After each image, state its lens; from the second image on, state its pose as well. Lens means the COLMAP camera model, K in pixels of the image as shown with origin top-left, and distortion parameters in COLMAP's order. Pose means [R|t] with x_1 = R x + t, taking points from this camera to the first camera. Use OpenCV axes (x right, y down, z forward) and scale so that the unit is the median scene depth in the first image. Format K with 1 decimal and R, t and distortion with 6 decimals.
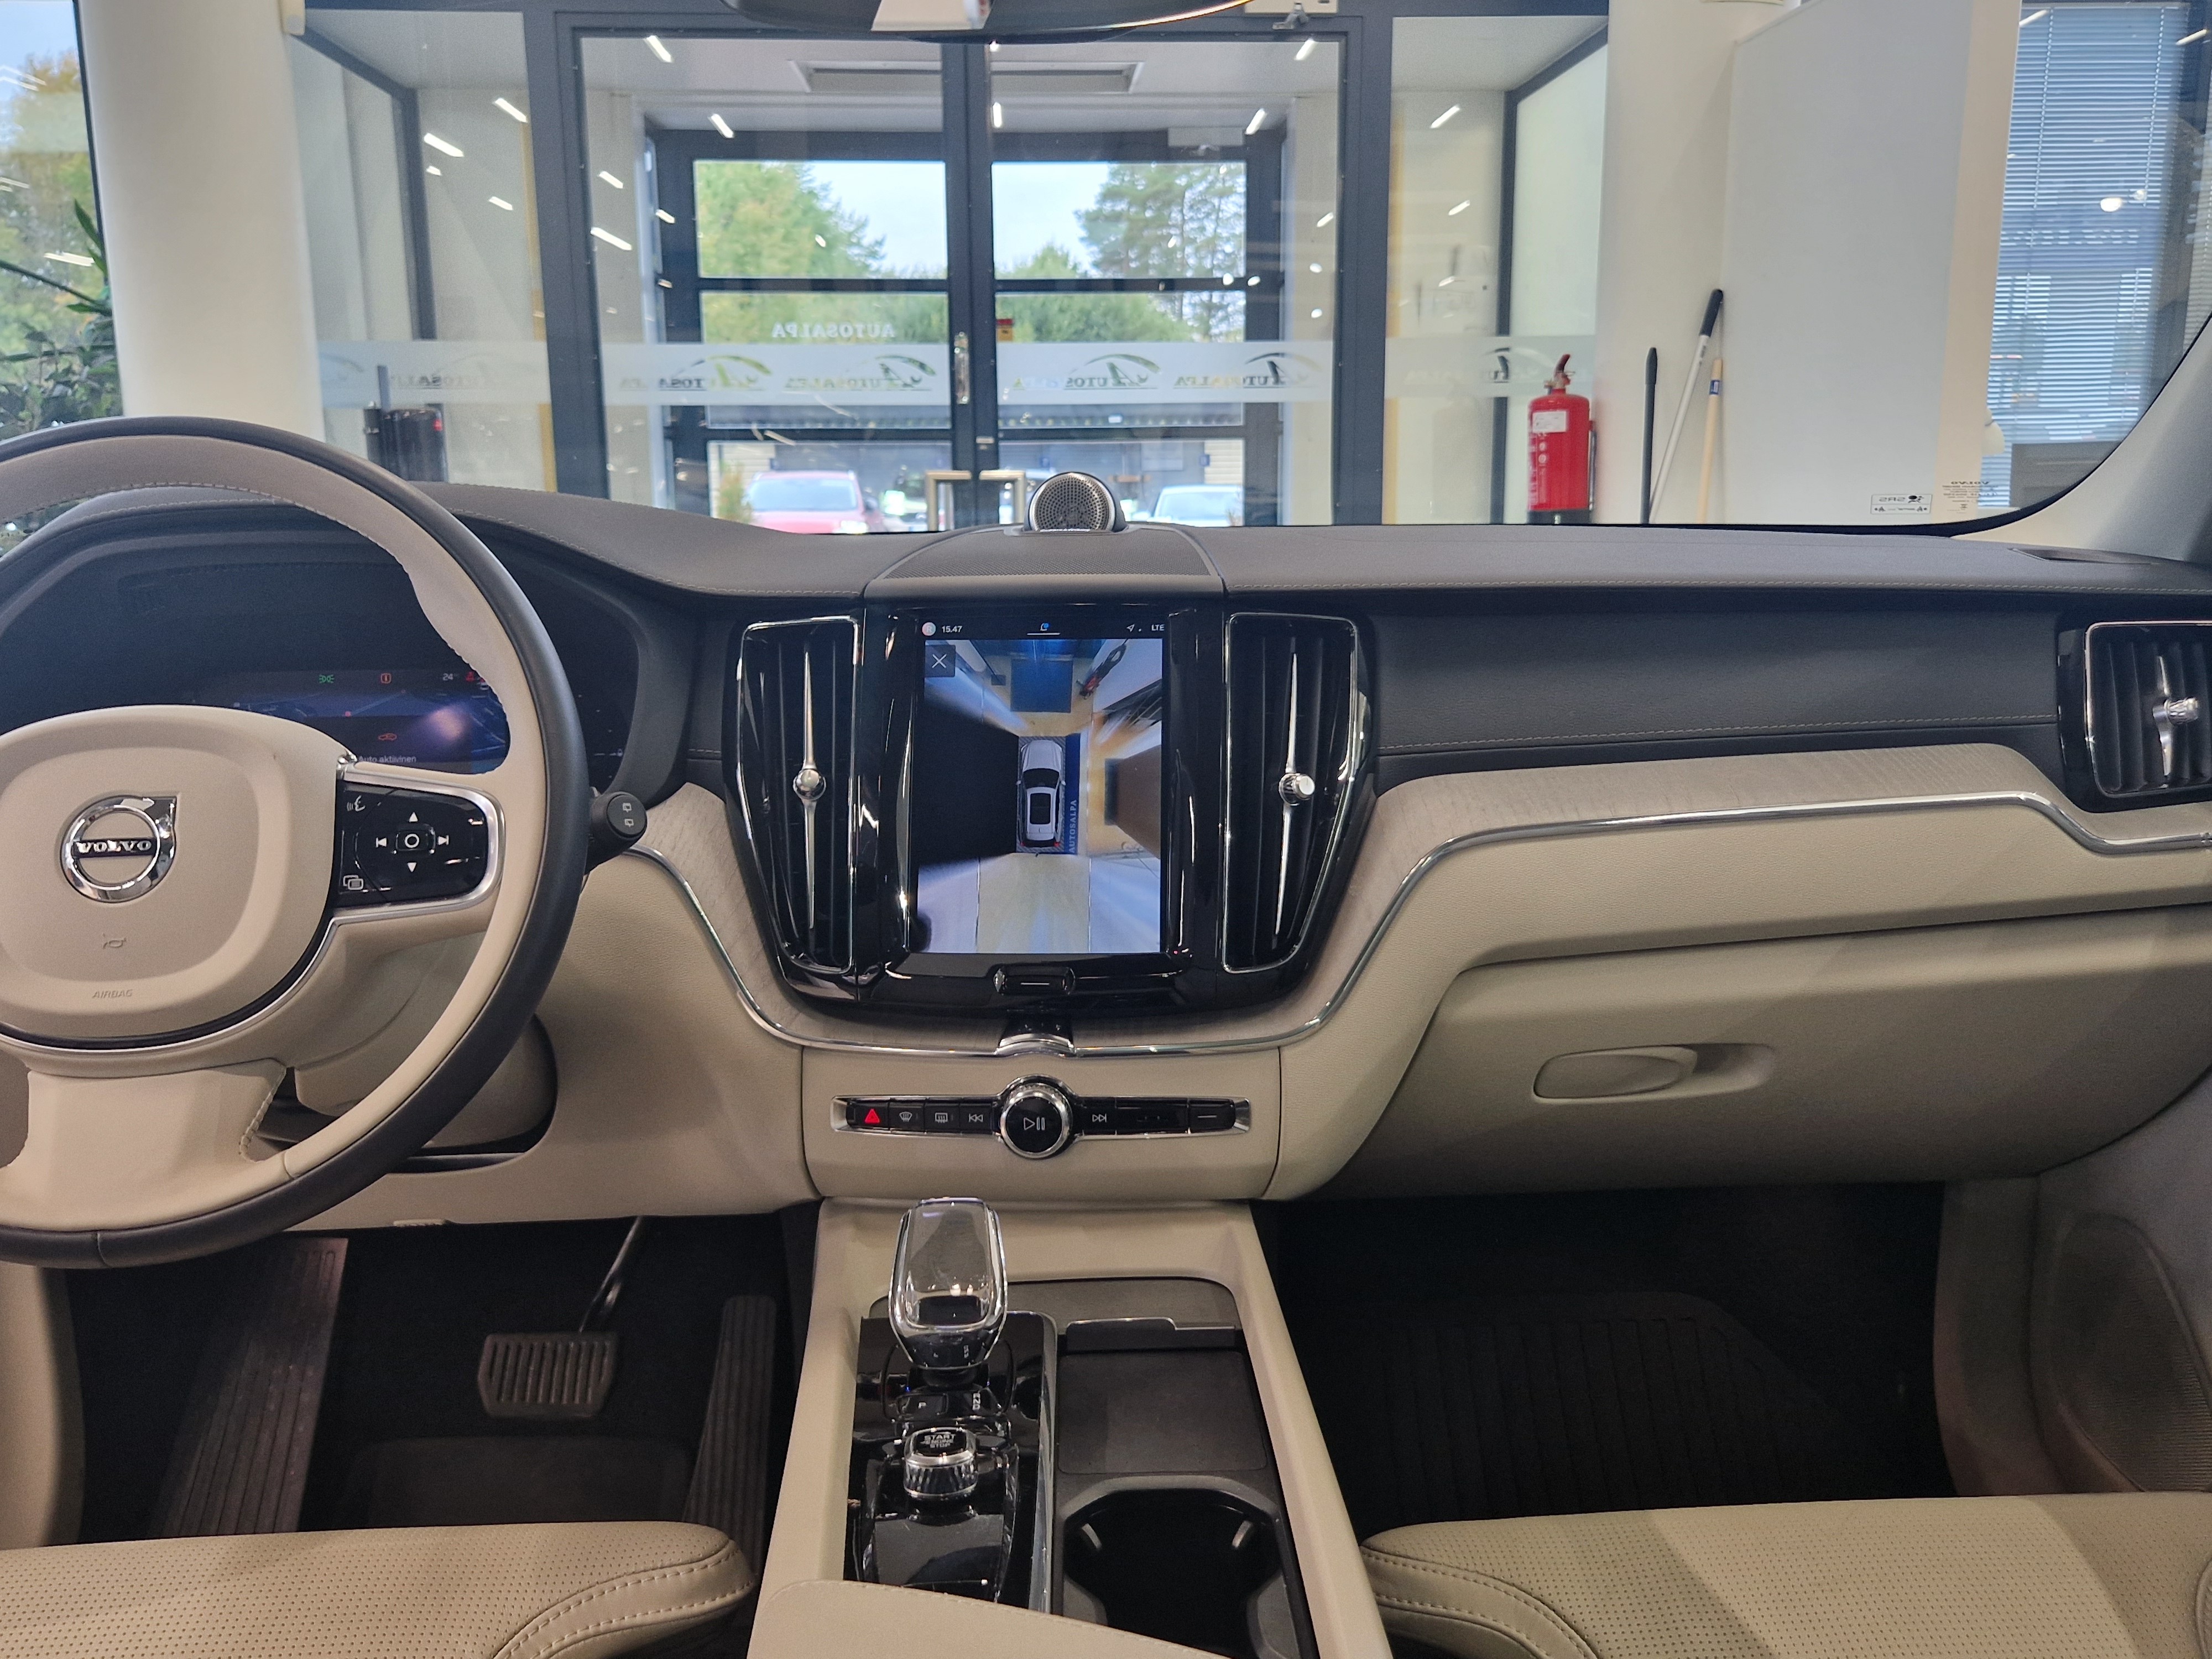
lens RADIAL K [[1922.4, 0, 1106.0], [0, 1922.4, 829.5], [0, 0, 1]] dist [0.049199, -0.012327]
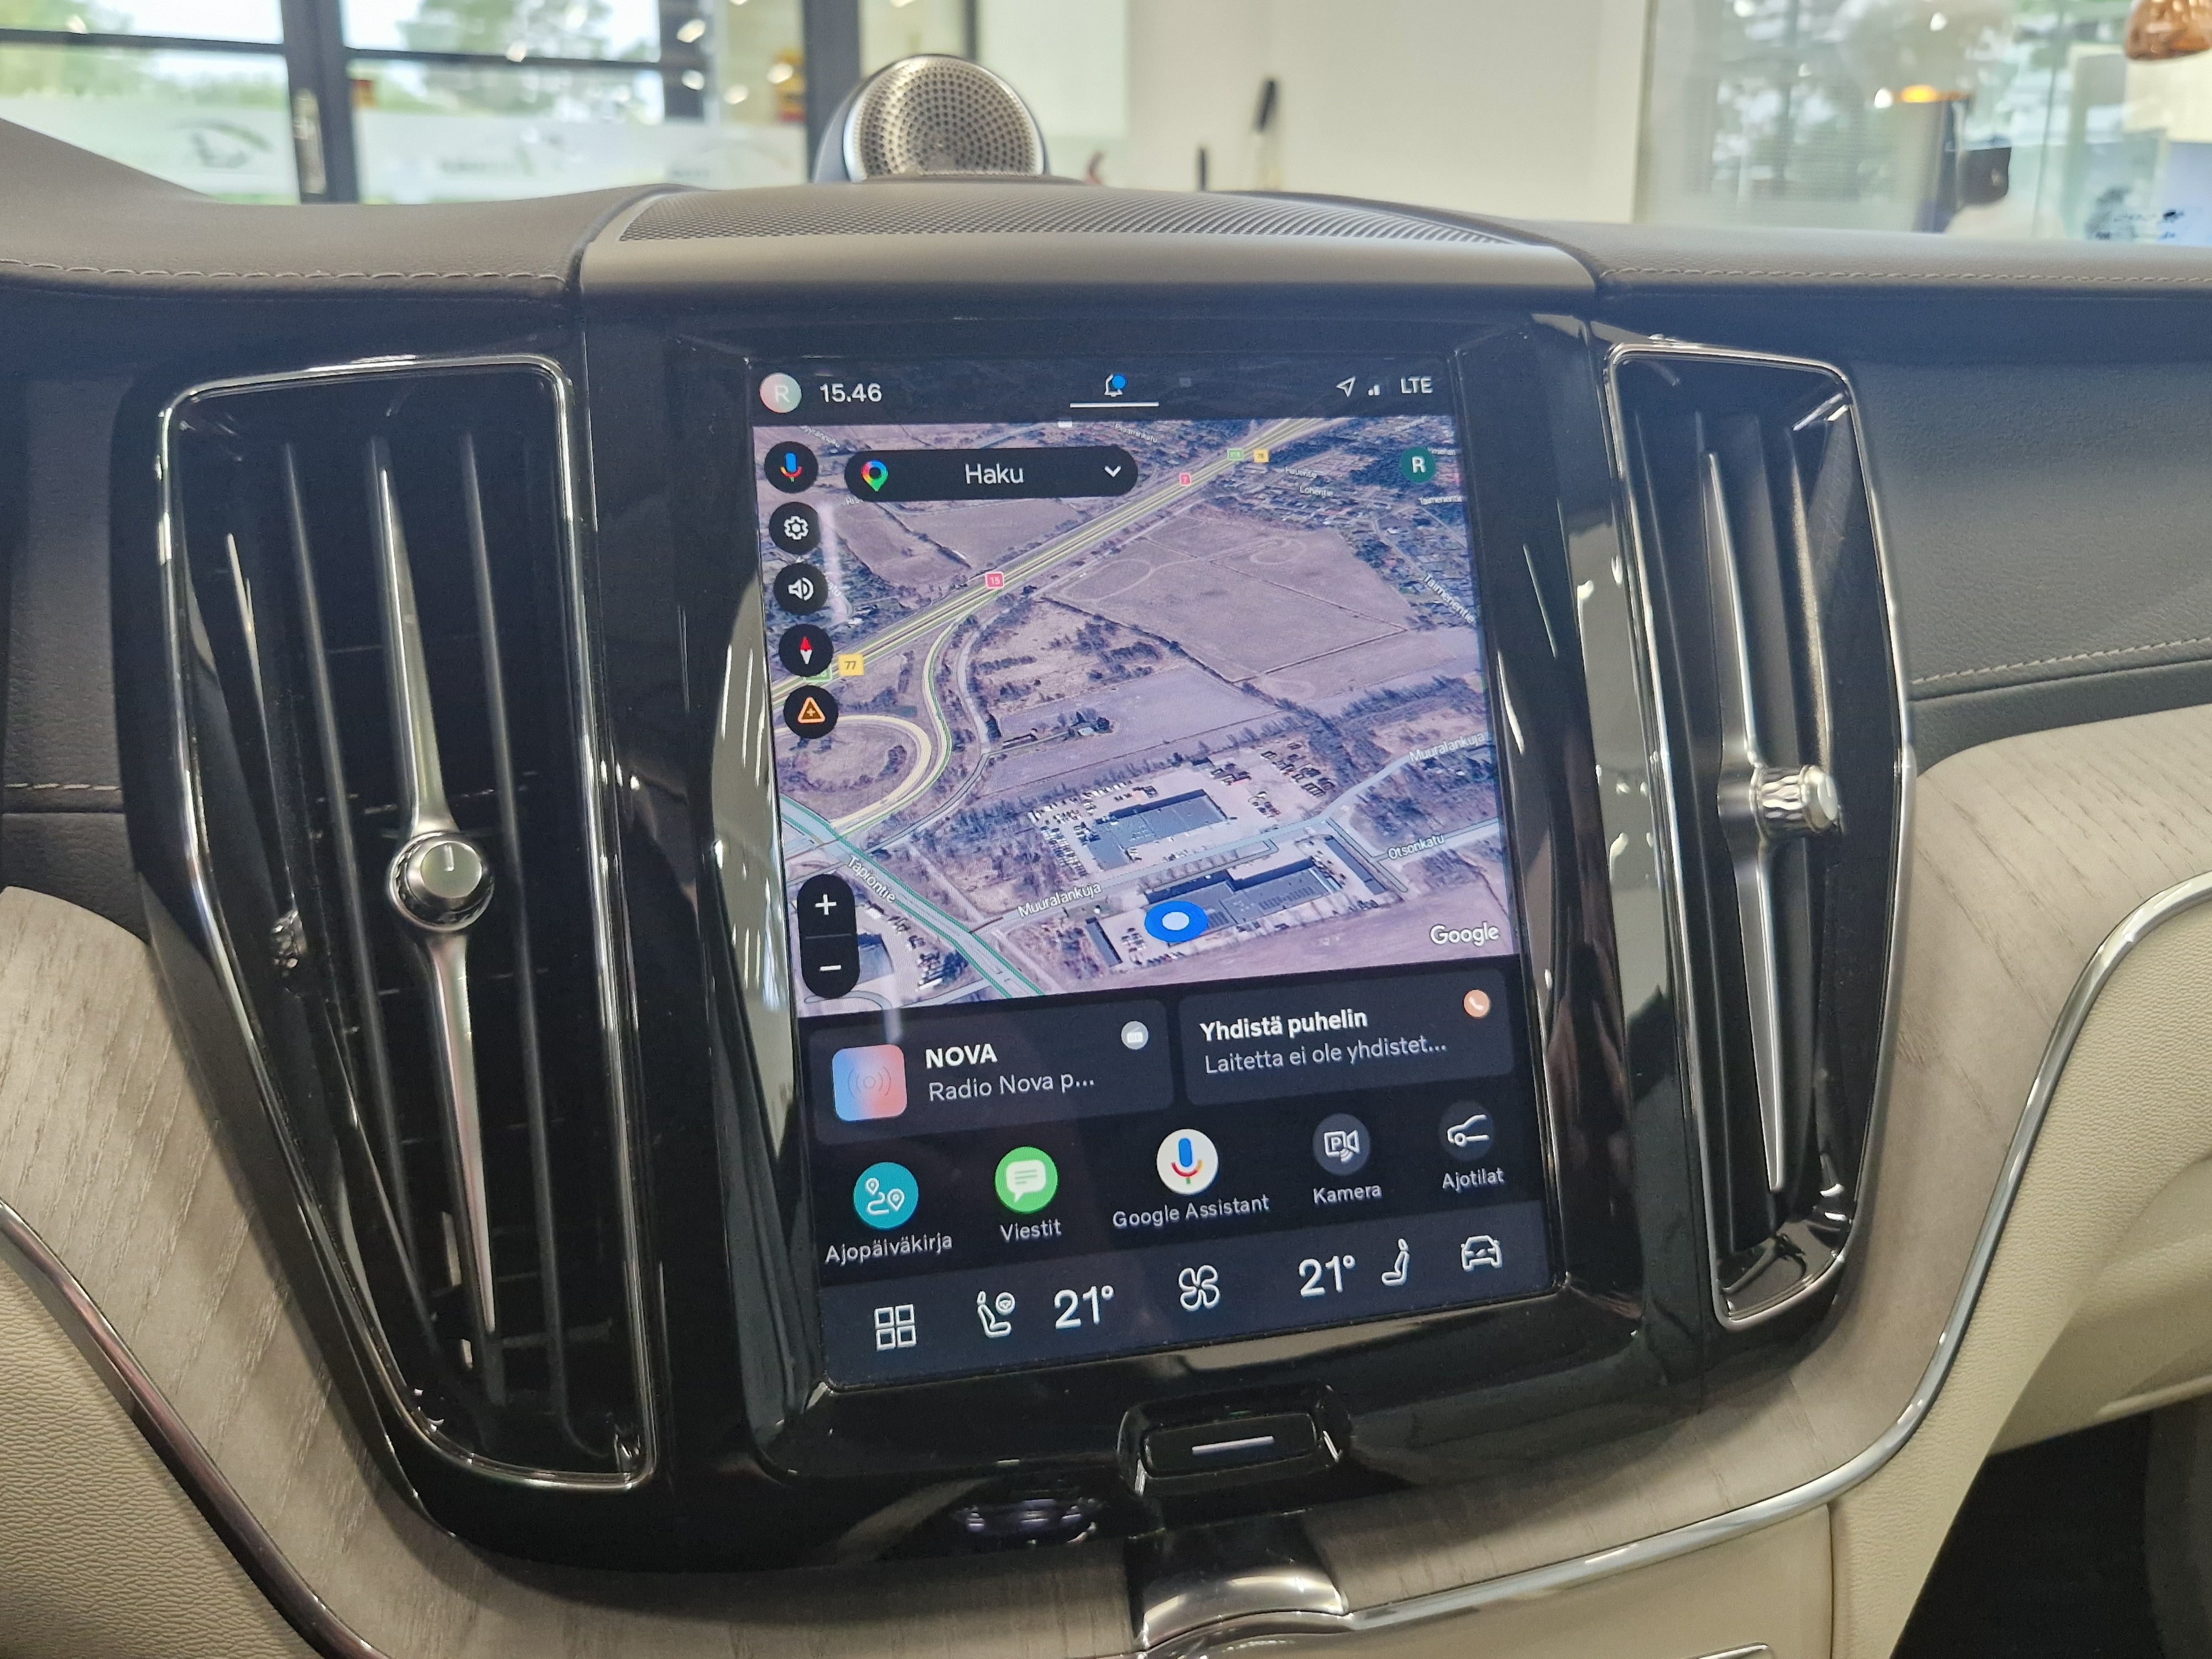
lens RADIAL K [[1922.4, 0, 1106.0], [0, 1922.4, 829.5], [0, 0, 1]] dist [0.049199, -0.012327]
pose [[0.948052, -0.069101, 0.310520, -0.151996], [0.047916, 0.996005, 0.075352, -0.051746], [-0.314486, -0.056558, 0.947576, 0.672569]]
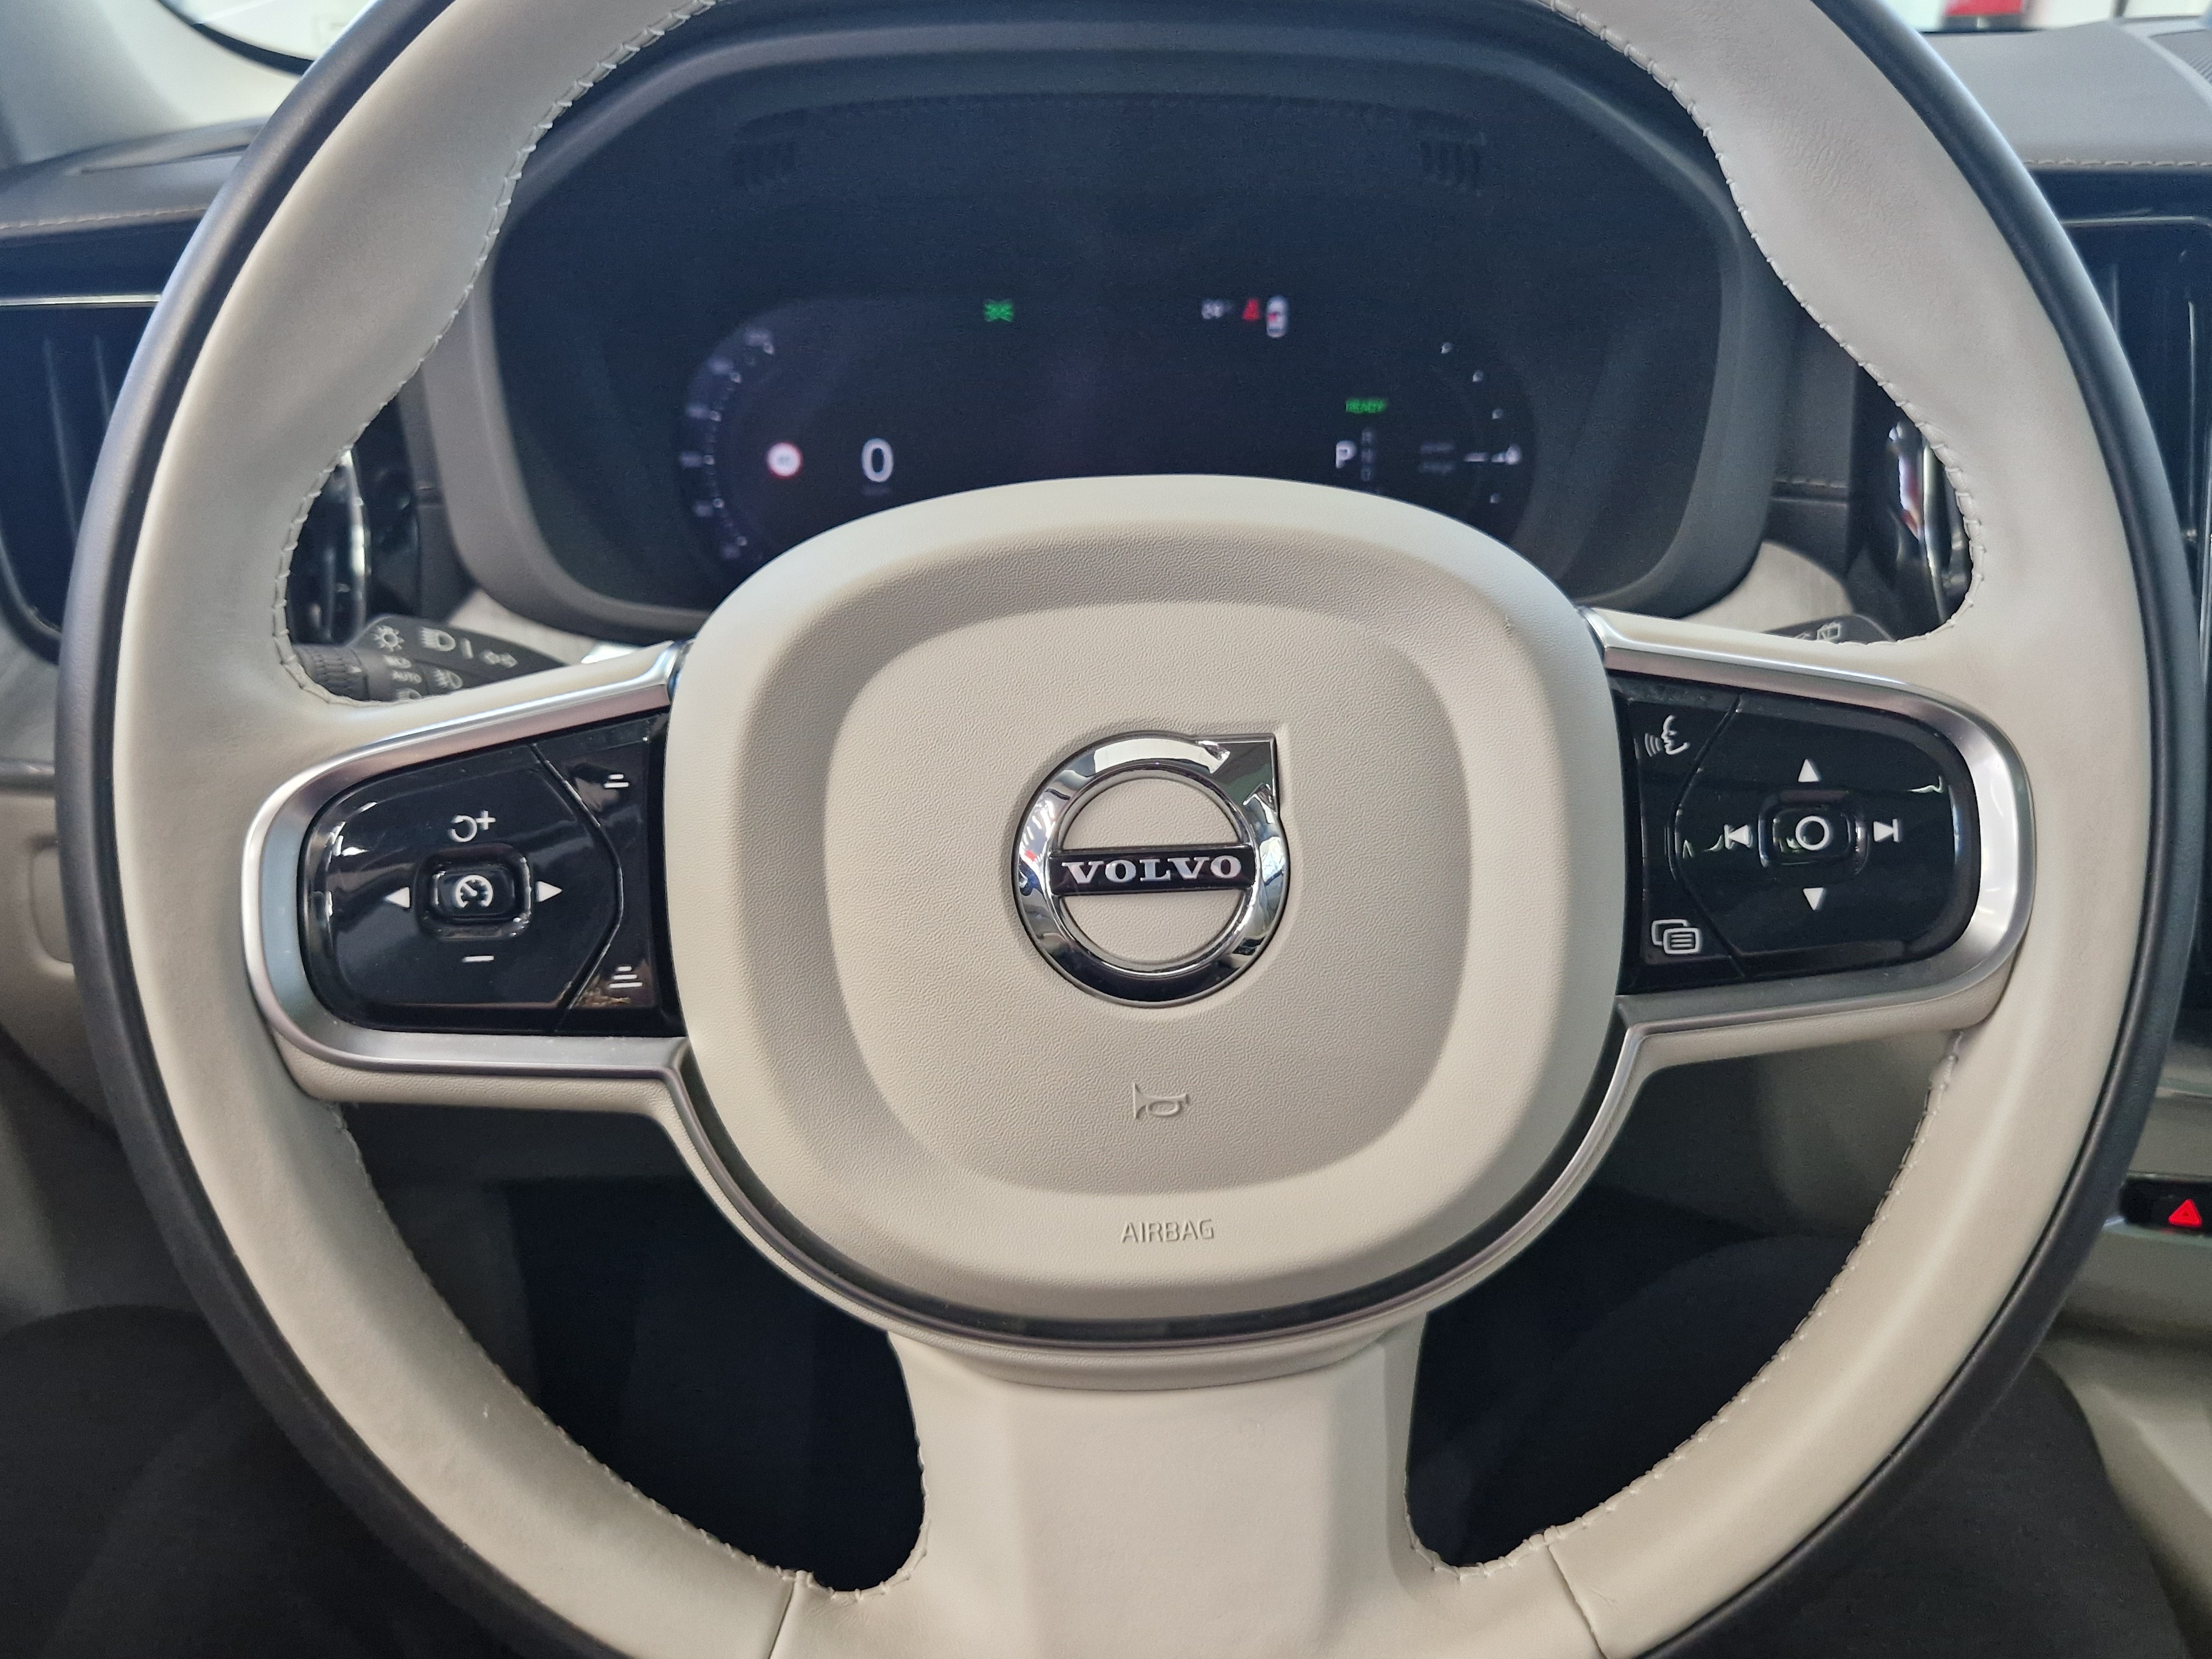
lens RADIAL K [[1922.4, 0, 1106.0], [0, 1922.4, 829.5], [0, 0, 1]] dist [0.049199, -0.012327]
pose [[0.999665, 0.012865, -0.022472, -0.402050], [-0.007396, 0.973551, 0.228349, -0.069298], [0.024815, -0.228106, 0.973320, 0.489334]]
